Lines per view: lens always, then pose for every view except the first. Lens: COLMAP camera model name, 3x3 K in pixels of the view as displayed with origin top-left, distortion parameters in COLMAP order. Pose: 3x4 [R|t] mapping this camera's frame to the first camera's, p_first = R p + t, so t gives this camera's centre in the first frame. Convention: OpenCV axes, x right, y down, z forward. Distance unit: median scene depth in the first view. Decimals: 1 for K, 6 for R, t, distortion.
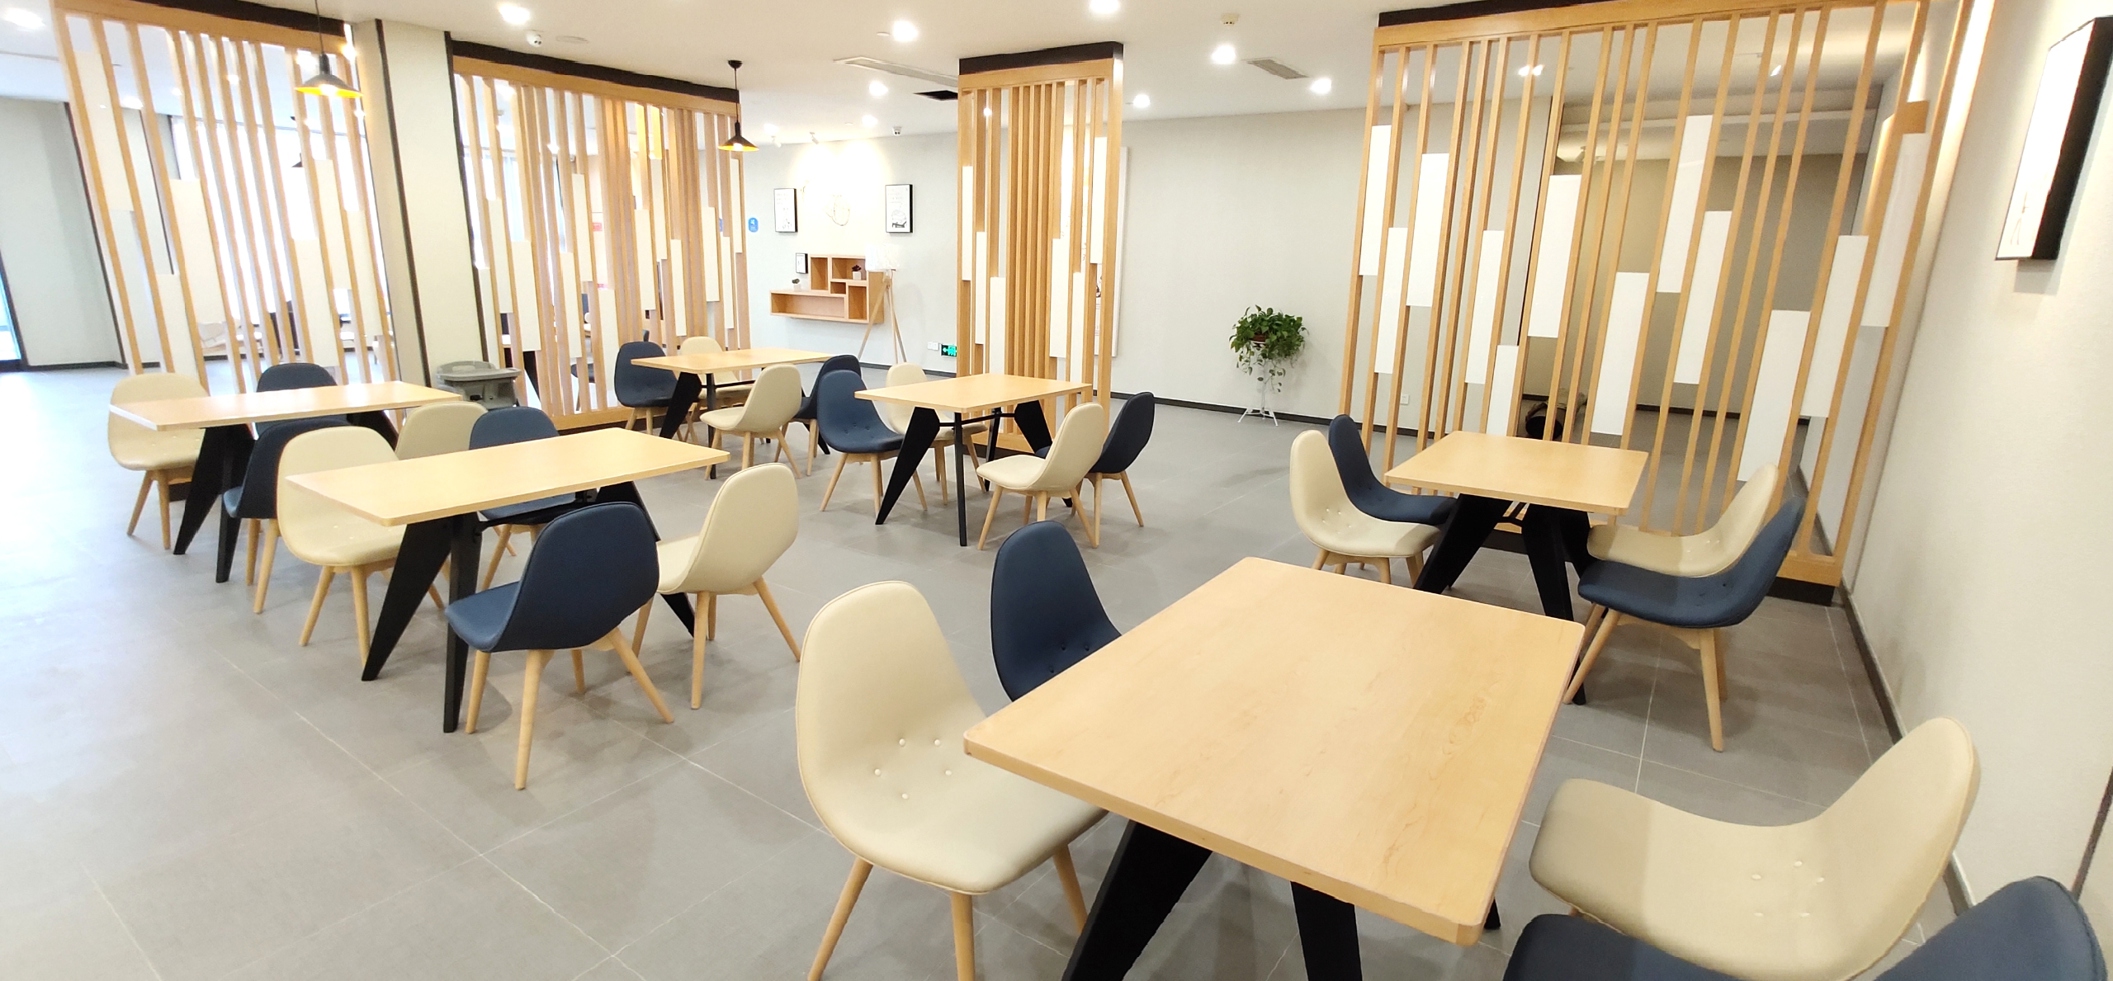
lens RADIAL K [[941.7, 0, 1056.5], [0, 941.7, 490.5], [0, 0, 1]] dist [-0.000049, -0.000297]
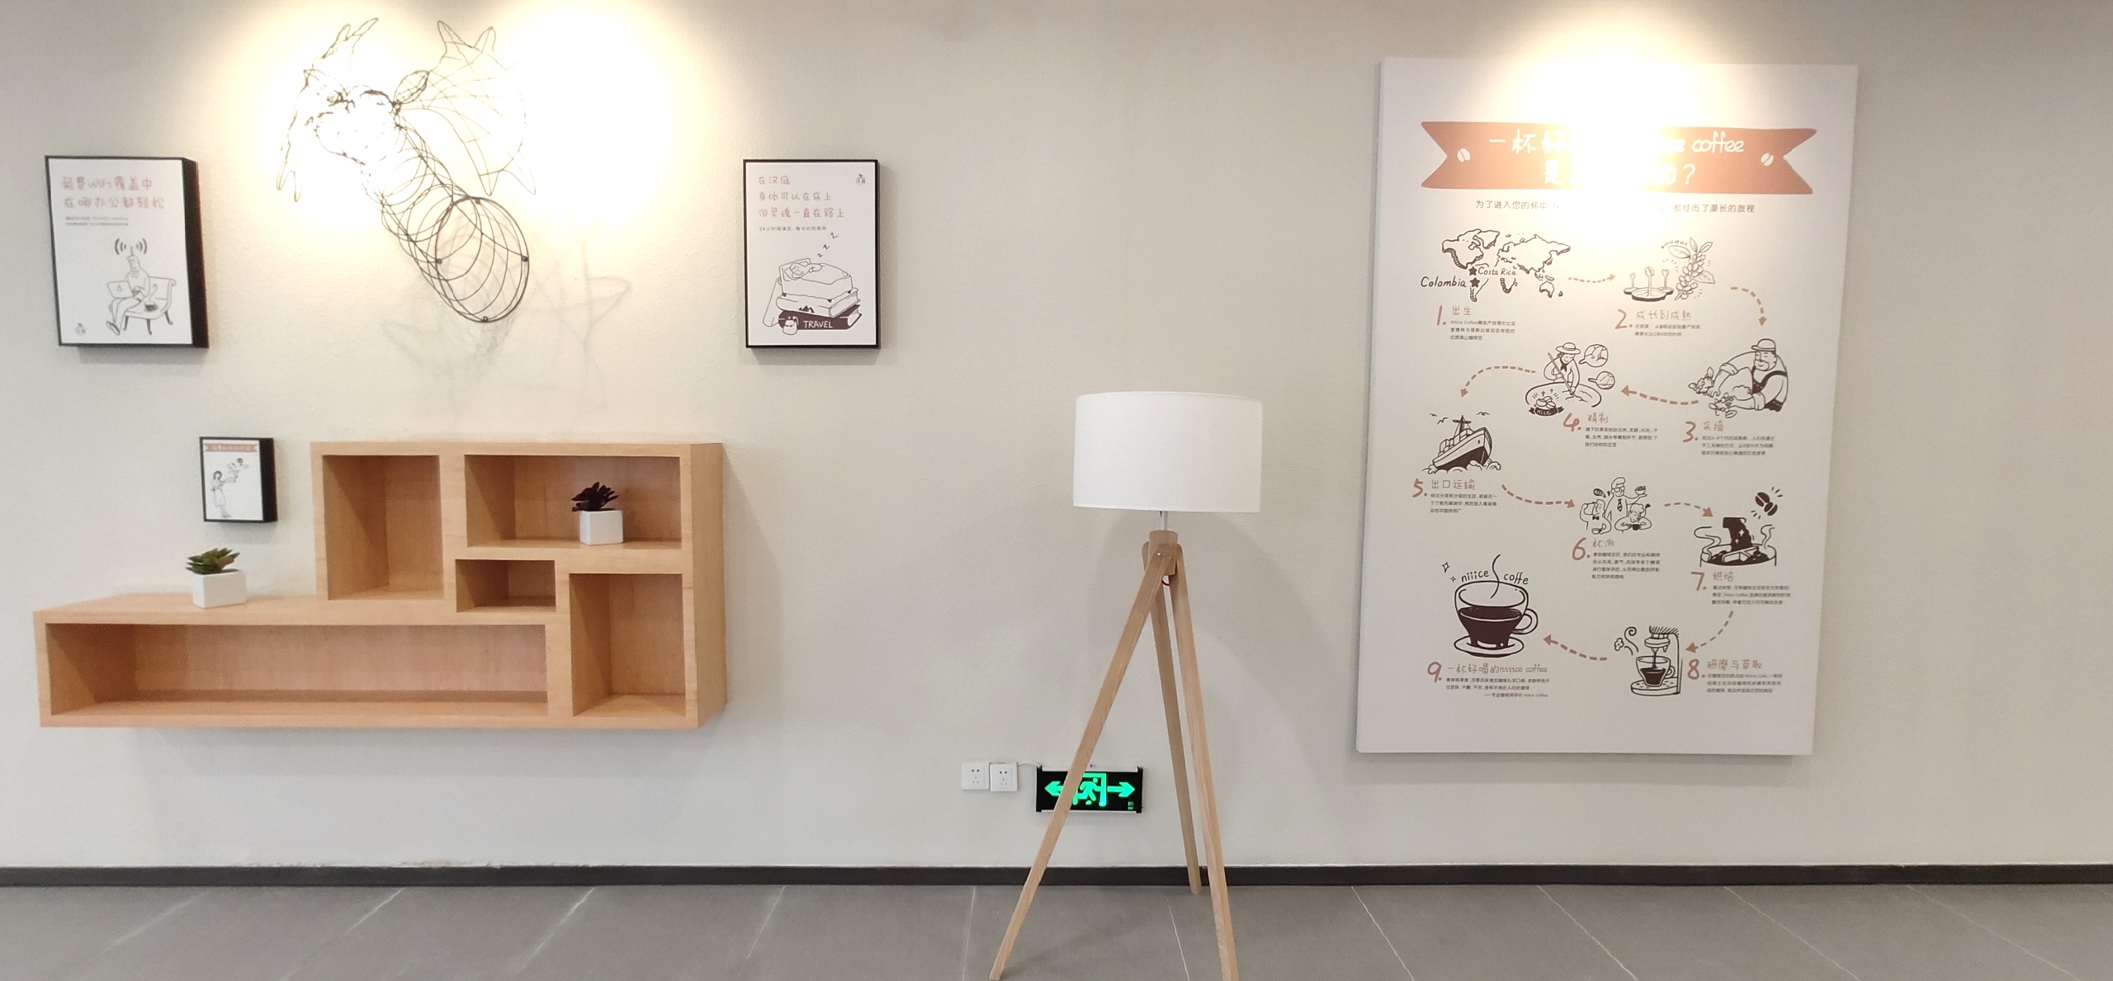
lens RADIAL K [[811.6, 0, 1056.5], [0, 811.6, 490.5], [0, 0, 1]] dist [0.001445, 0.000167]
pose [[0.829221, -0.061030, 0.555579, -0.228407], [0.159117, 0.978666, -0.129981, -0.191757], [-0.535794, 0.196185, 0.821241, 0.768573]]
